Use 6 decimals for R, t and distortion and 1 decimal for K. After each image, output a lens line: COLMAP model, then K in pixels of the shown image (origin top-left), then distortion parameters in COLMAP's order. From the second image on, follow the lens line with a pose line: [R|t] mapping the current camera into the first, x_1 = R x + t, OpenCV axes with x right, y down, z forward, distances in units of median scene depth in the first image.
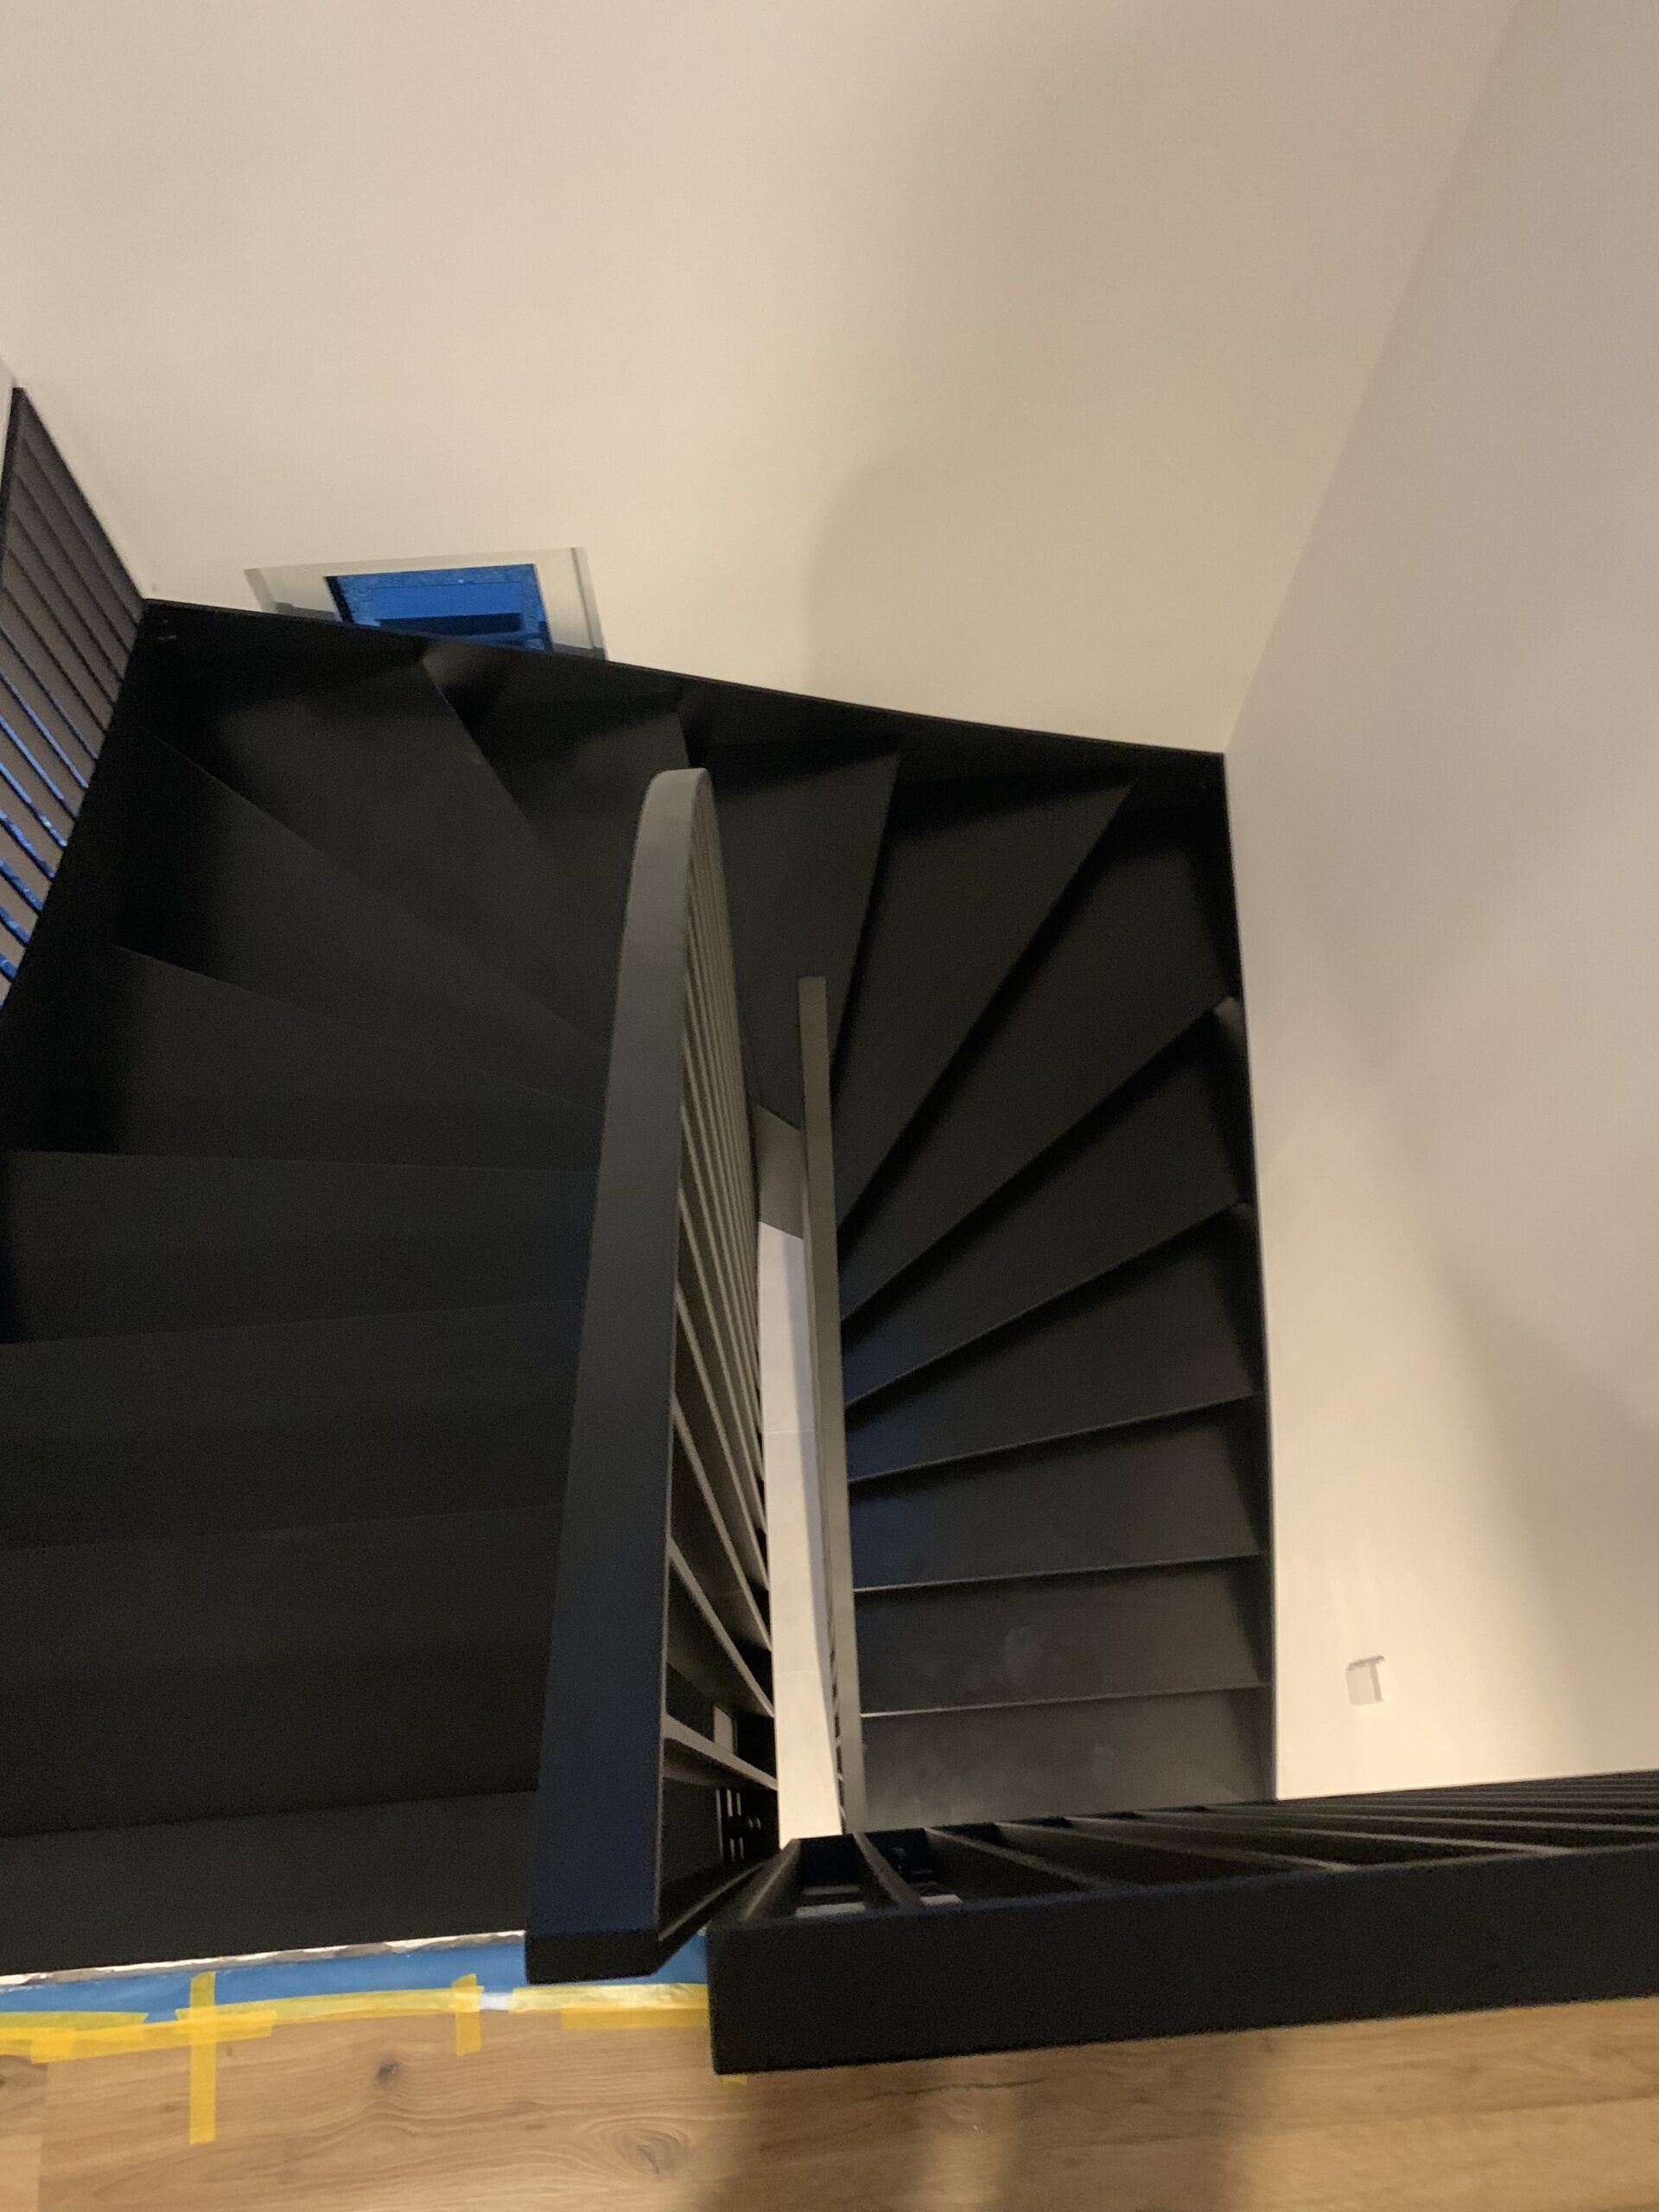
lens RADIAL K [[1664.9, 0, 829.5], [0, 1664.9, 1106.0], [0, 0, 1]] dist [0.010106, 0.001386]
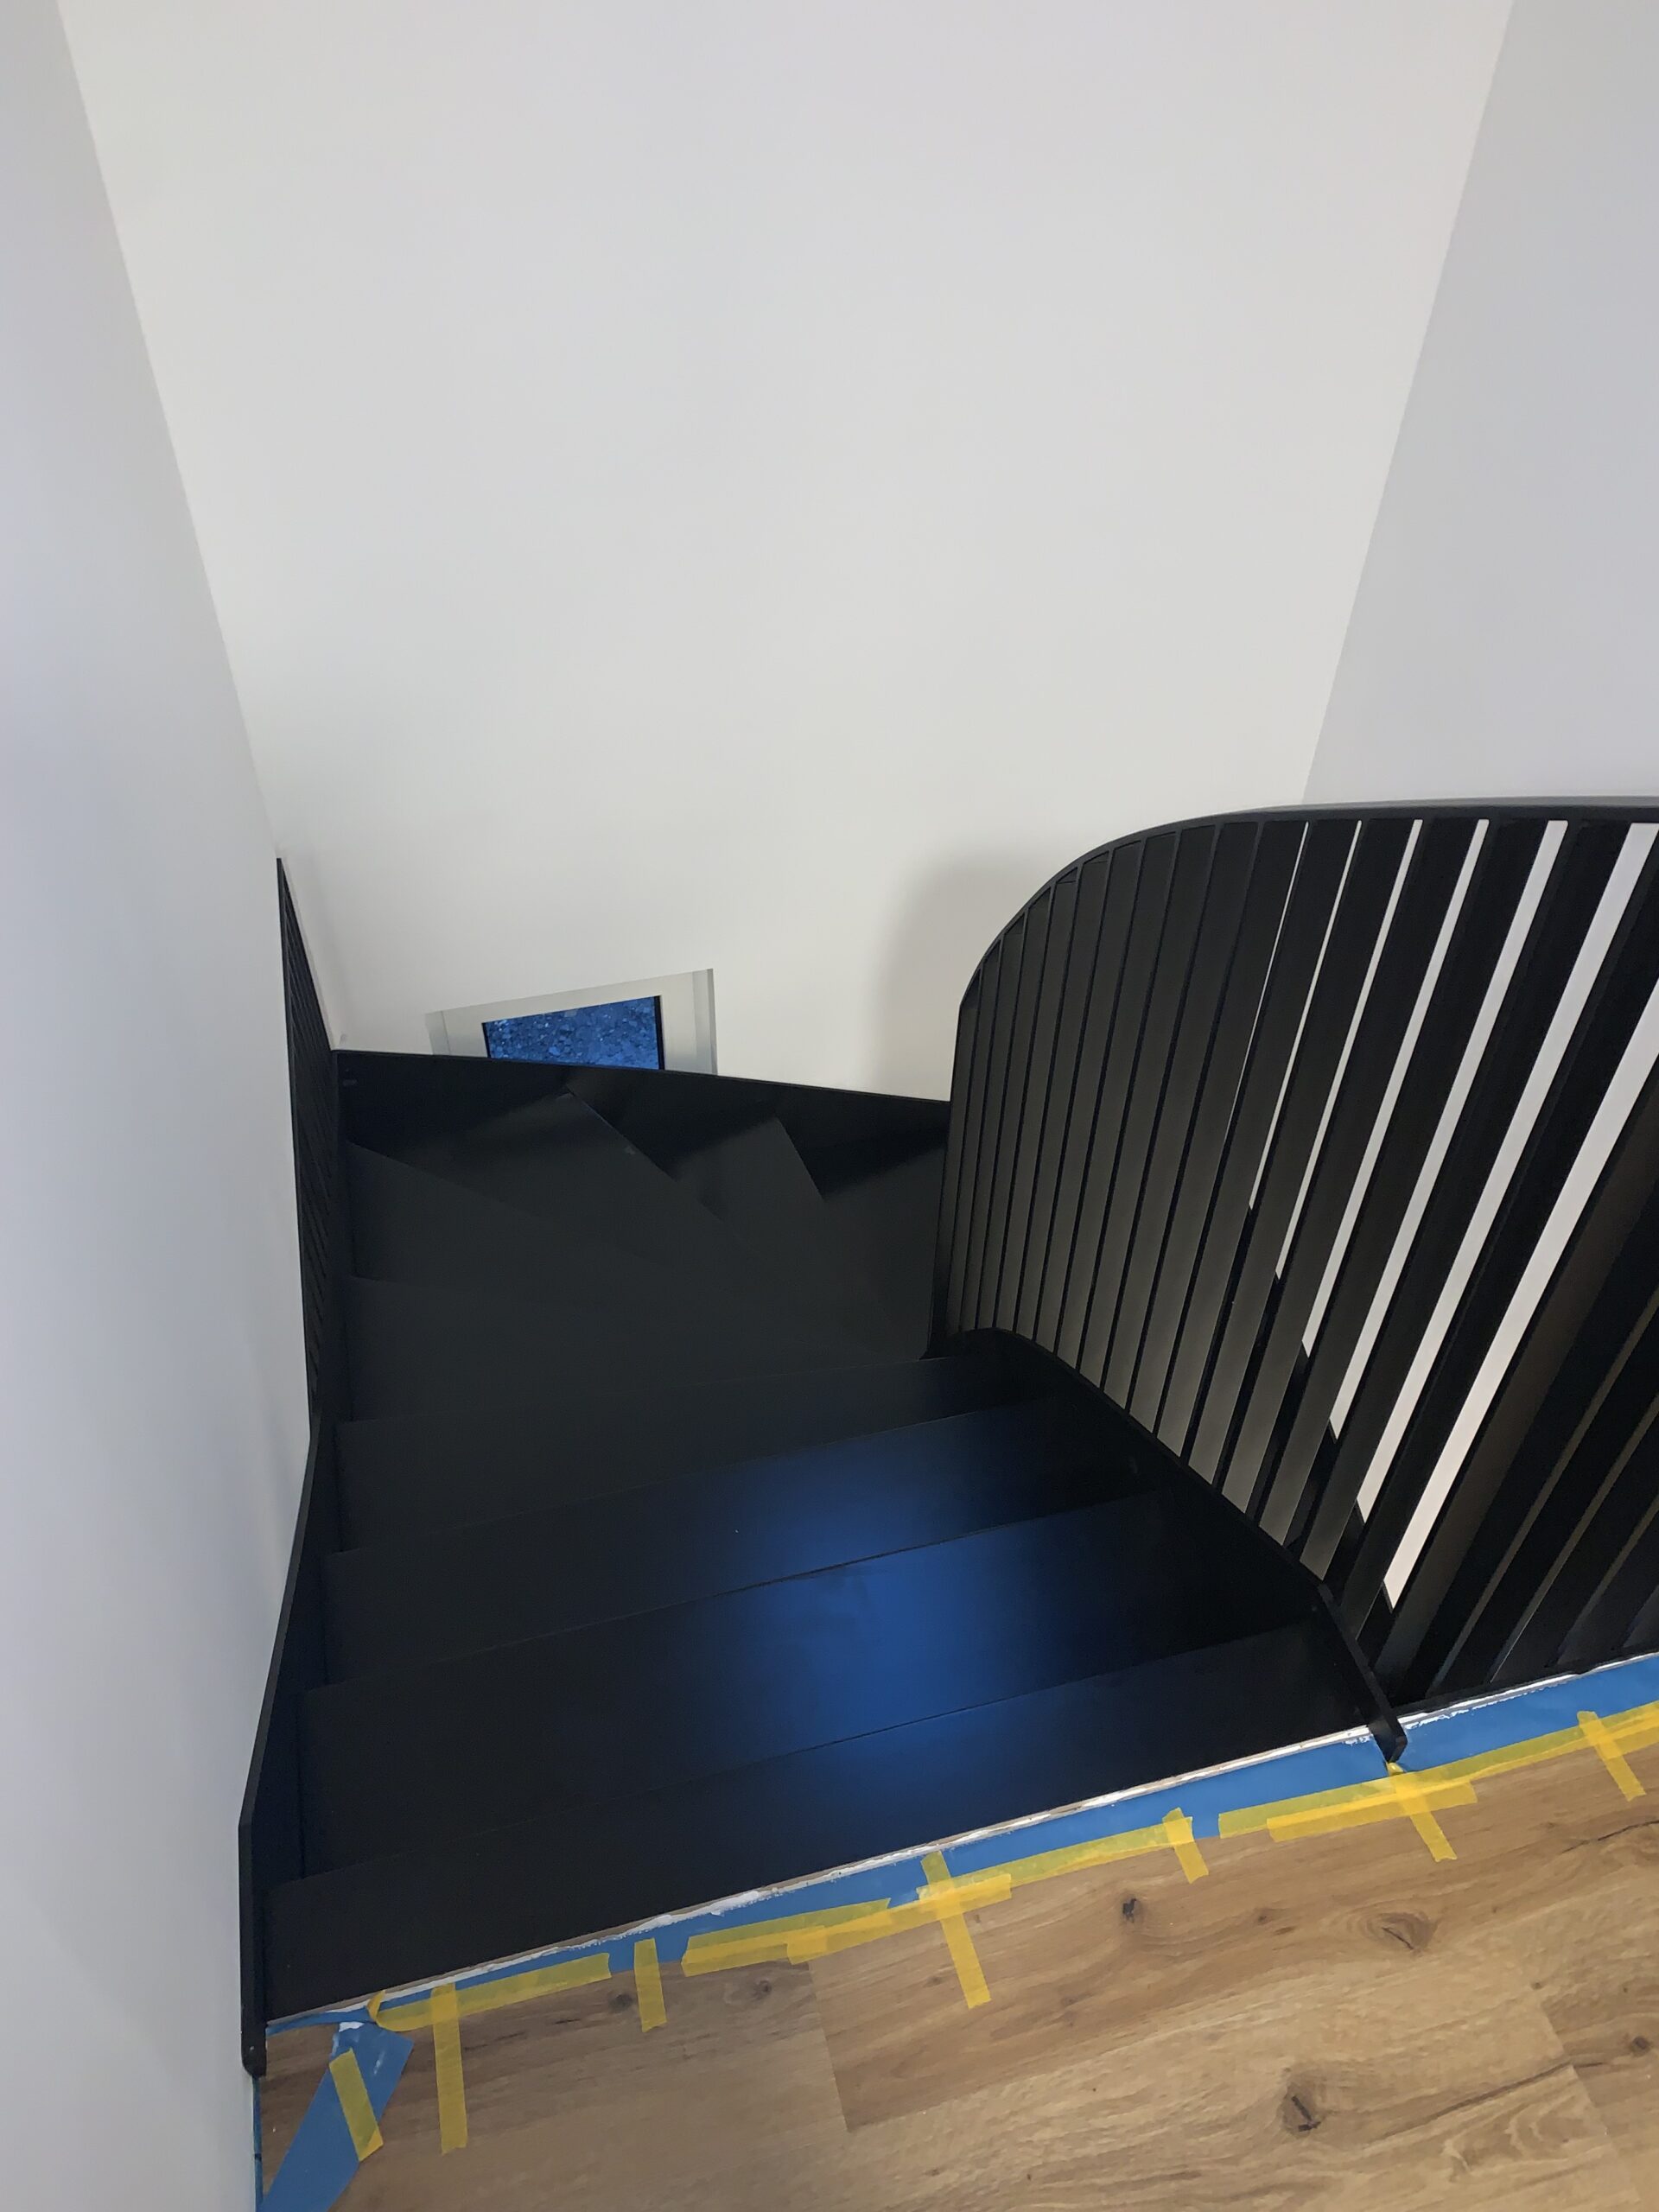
lens RADIAL K [[1664.9, 0, 829.5], [0, 1664.9, 1106.0], [0, 0, 1]] dist [0.010106, 0.001386]
pose [[0.982489, -0.119905, 0.142612, -0.535547], [0.166031, 0.910764, -0.378078, 0.483632], [-0.084552, 0.395136, 0.914723, -0.130852]]
